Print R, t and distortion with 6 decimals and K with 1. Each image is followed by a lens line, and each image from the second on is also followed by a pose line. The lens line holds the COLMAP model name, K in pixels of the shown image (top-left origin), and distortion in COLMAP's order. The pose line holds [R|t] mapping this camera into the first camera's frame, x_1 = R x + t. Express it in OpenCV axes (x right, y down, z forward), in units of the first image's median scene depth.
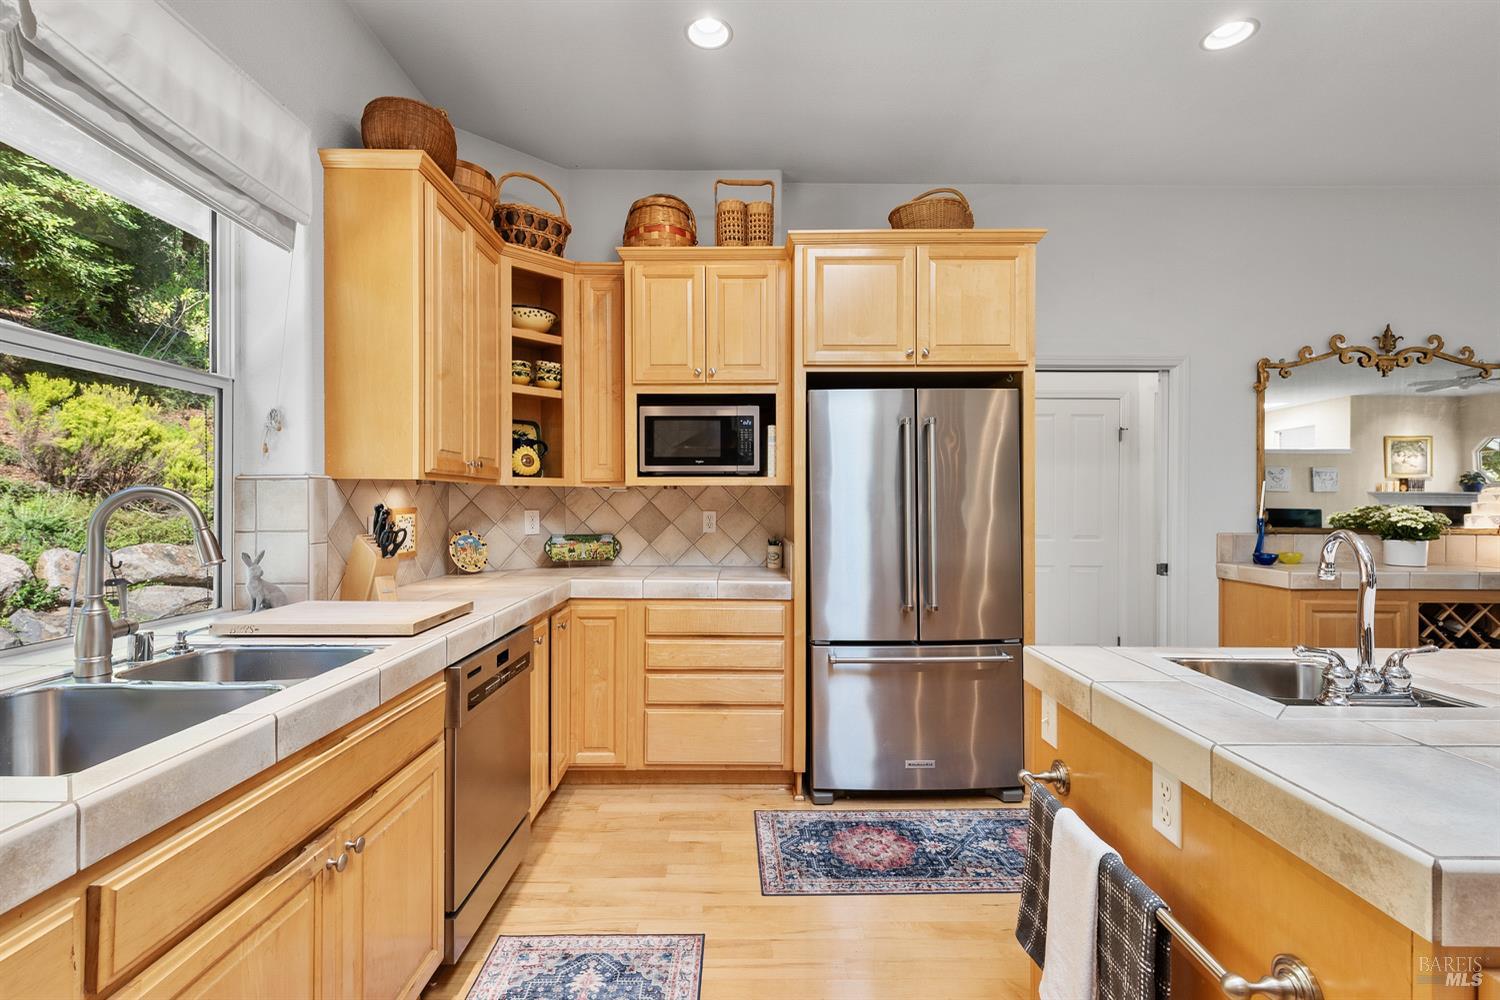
lens RADIAL K [[670.3, 0, 749.5], [0, 670.3, 497.2], [0, 0, 1]] dist [0.000746, -0.001065]
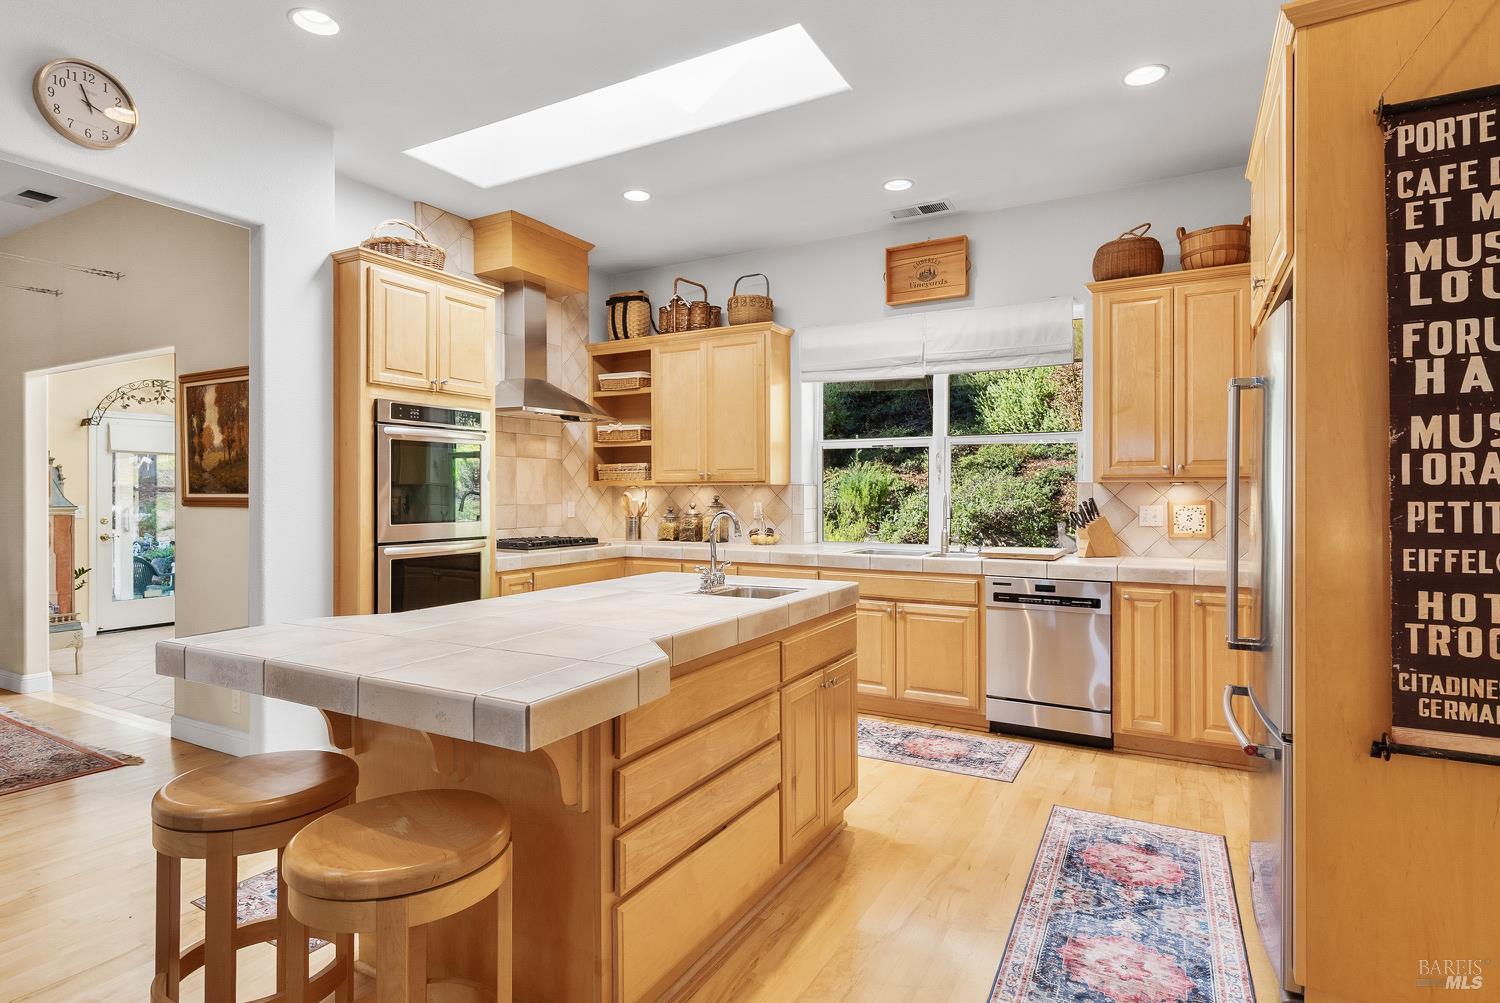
lens RADIAL K [[781.3, 0, 750.1], [0, 781.3, 496.5], [0, 0, 1]] dist [0.001055, -0.000875]
pose [[-0.489226, 0.001711, -0.872156, 1.504736], [0.011715, 0.999921, -0.004610, 0.003488], [0.872079, -0.012473, -0.489207, 1.153191]]
